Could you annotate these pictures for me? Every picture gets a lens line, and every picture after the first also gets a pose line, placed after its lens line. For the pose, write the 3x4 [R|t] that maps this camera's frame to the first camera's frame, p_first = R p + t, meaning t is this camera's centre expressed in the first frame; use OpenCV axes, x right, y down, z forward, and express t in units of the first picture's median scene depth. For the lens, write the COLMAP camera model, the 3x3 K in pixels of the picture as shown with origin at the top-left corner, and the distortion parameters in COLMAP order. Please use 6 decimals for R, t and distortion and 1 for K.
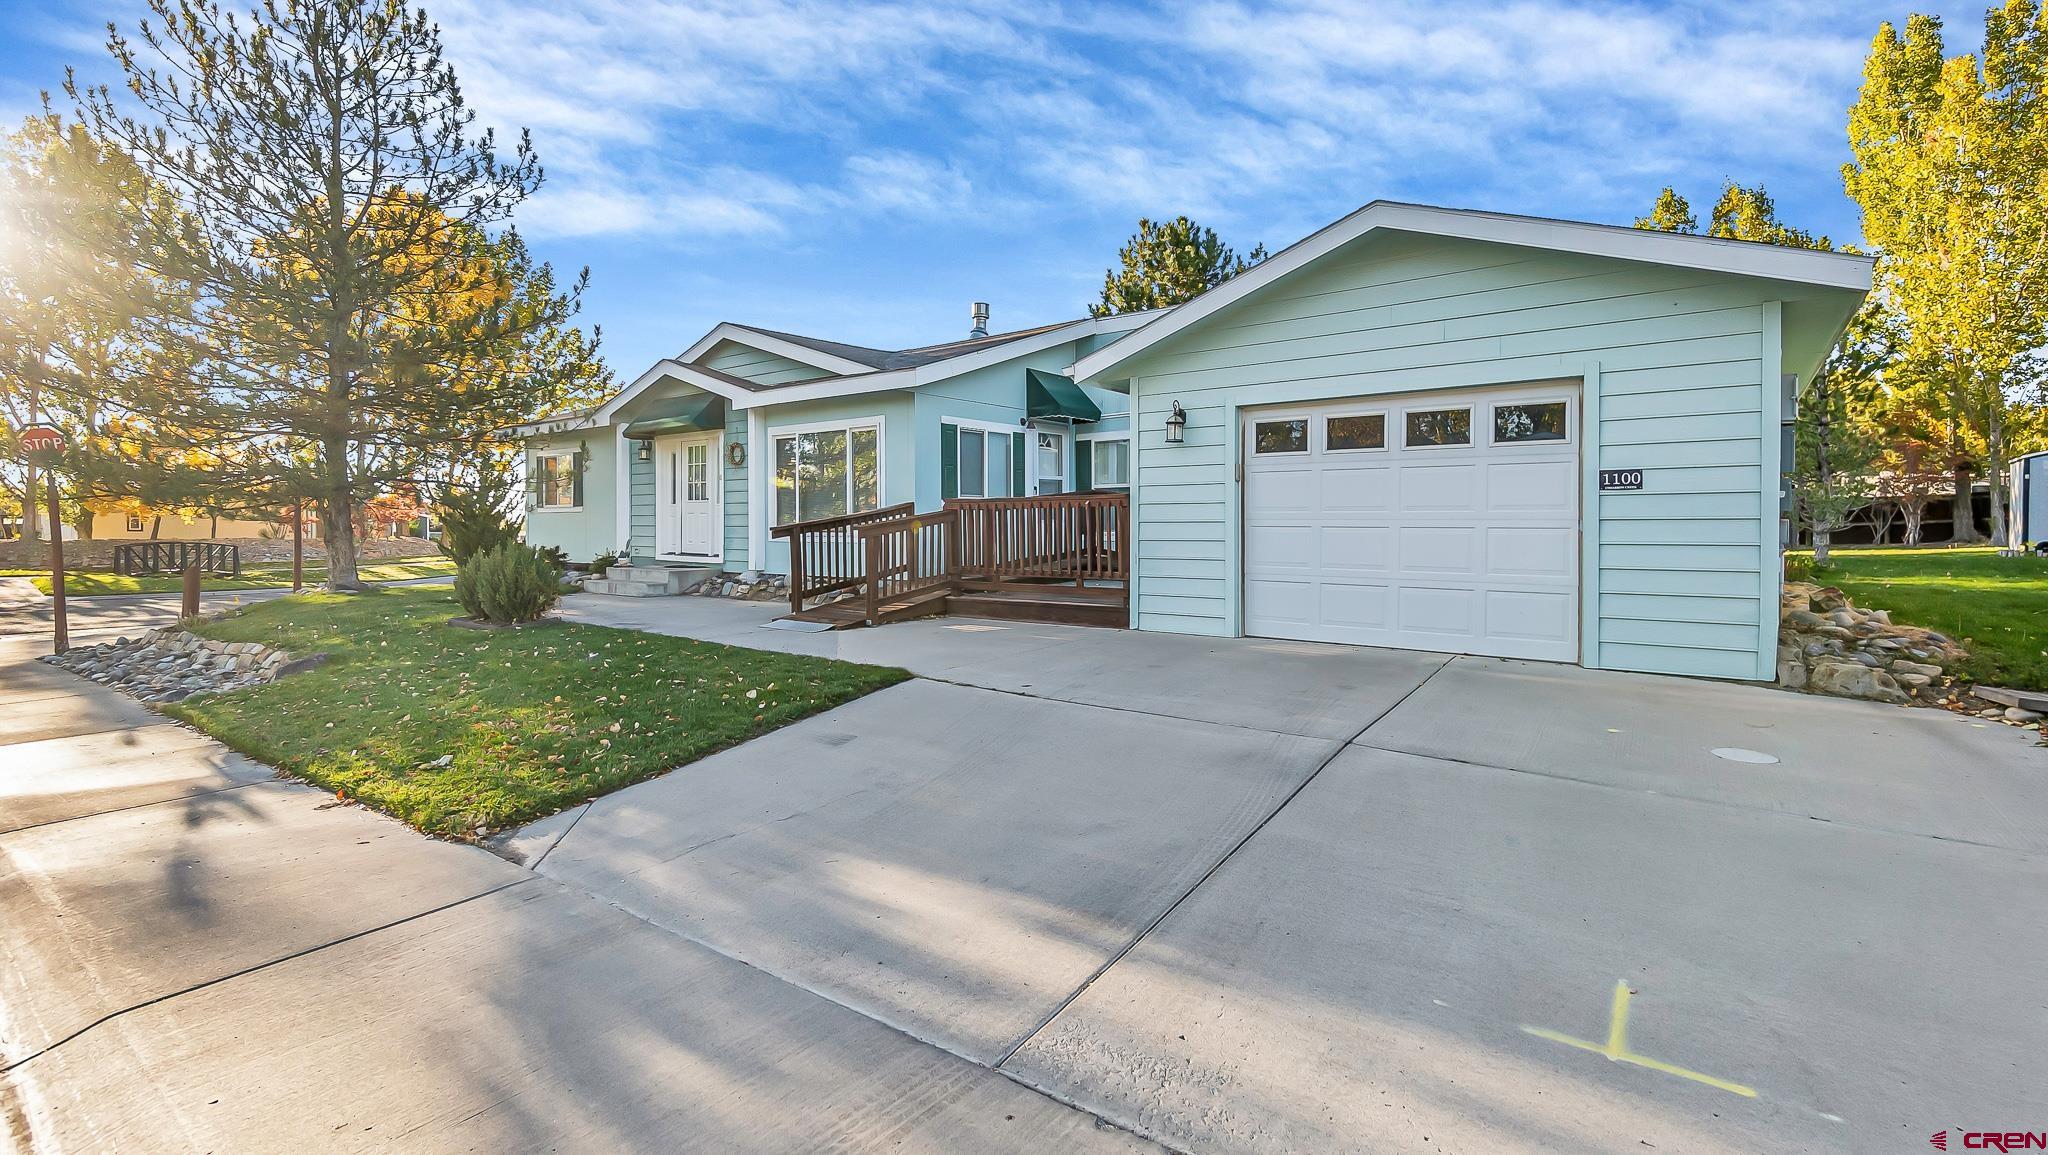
lens RADIAL K [[893.8, 0, 1025.7], [0, 893.8, 556.8], [0, 0, 1]] dist [-0.008635, 0.000981]
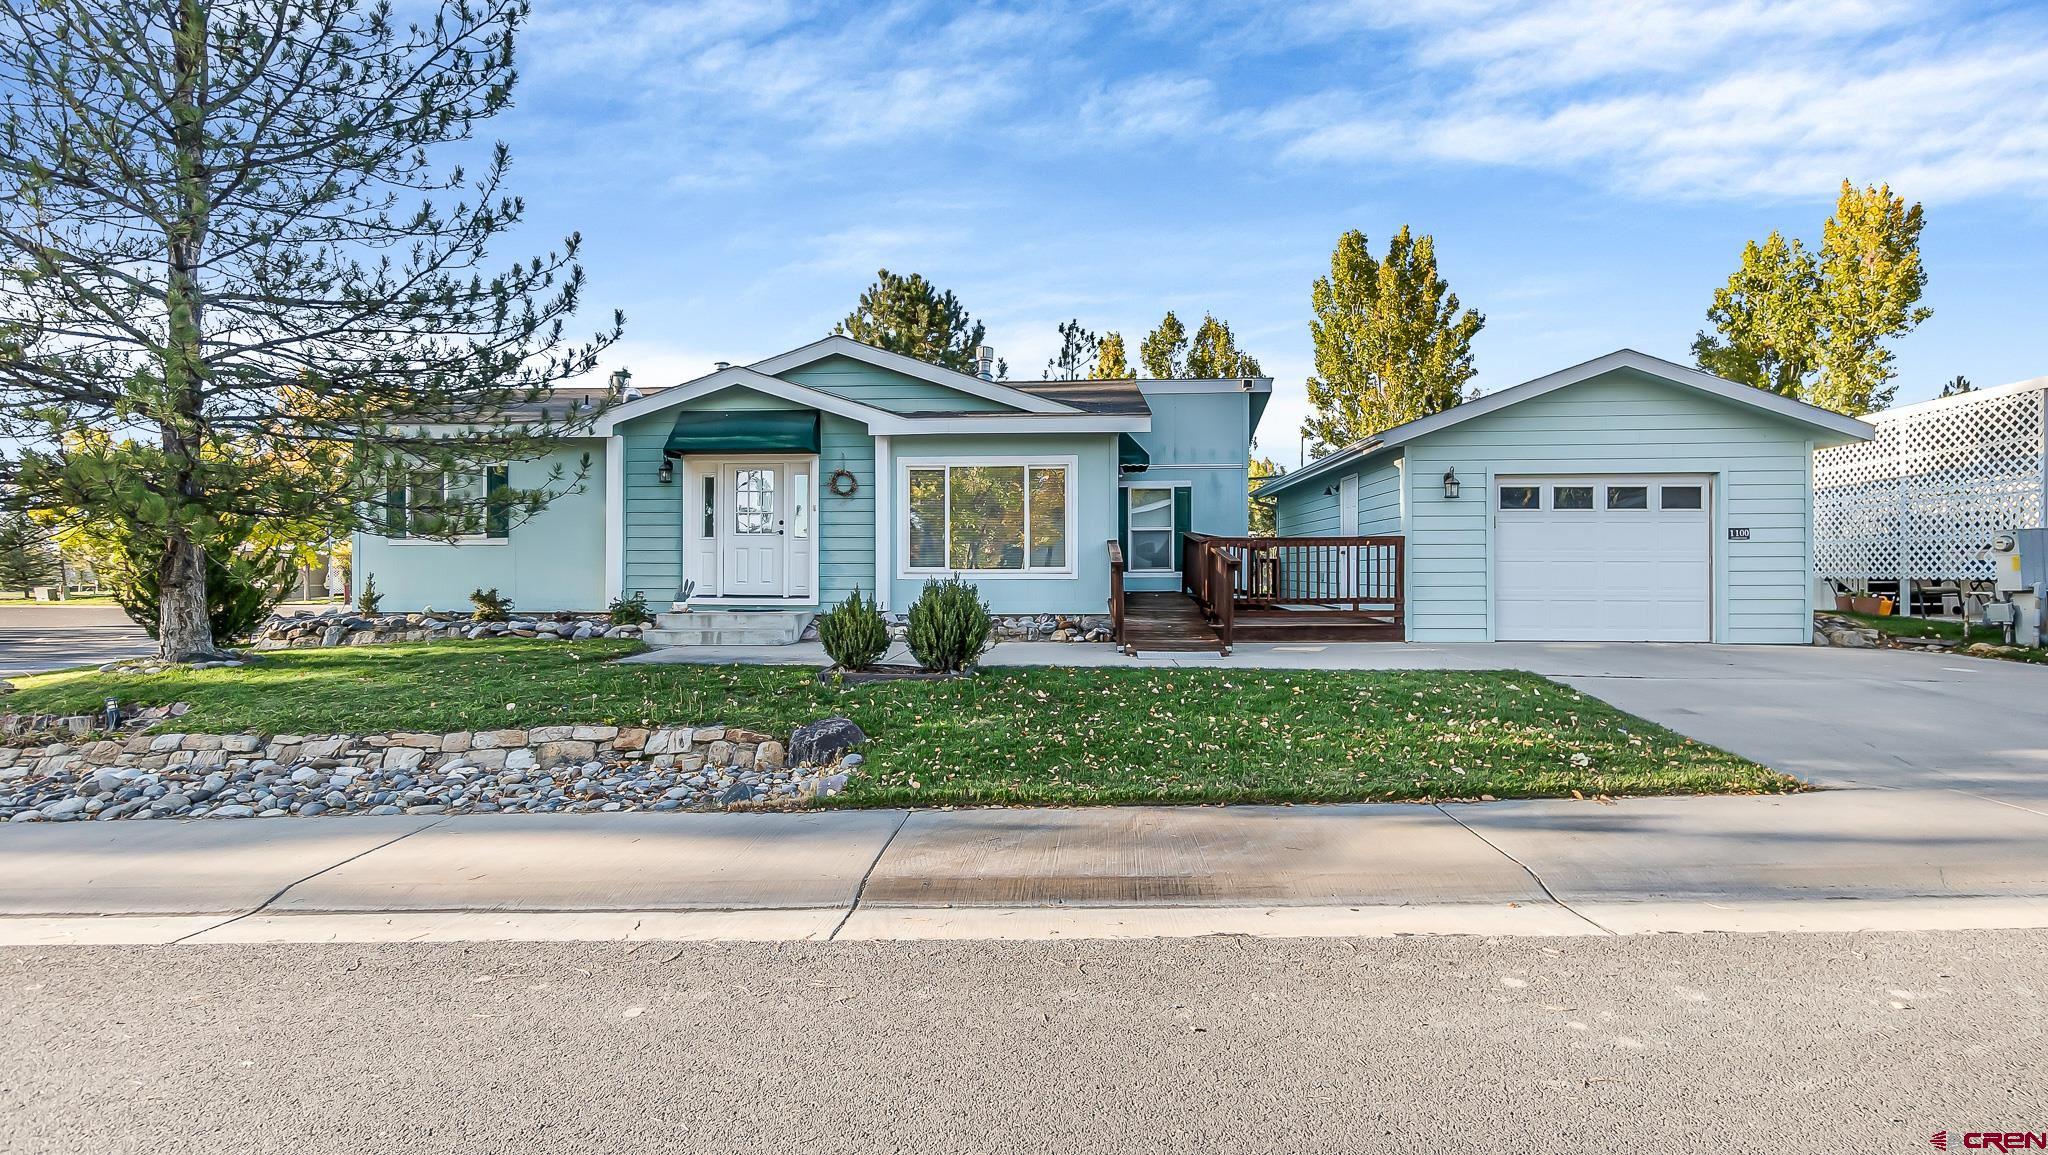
lens RADIAL K [[893.8, 0, 1026.5], [0, 893.8, 580.0], [0, 0, 1]] dist [-0.008635, 0.000981]
pose [[0.832506, -0.004329, 0.553999, -1.108279], [0.020357, 0.999533, -0.022780, 0.011541], [-0.553642, 0.030242, 0.832206, 0.251809]]
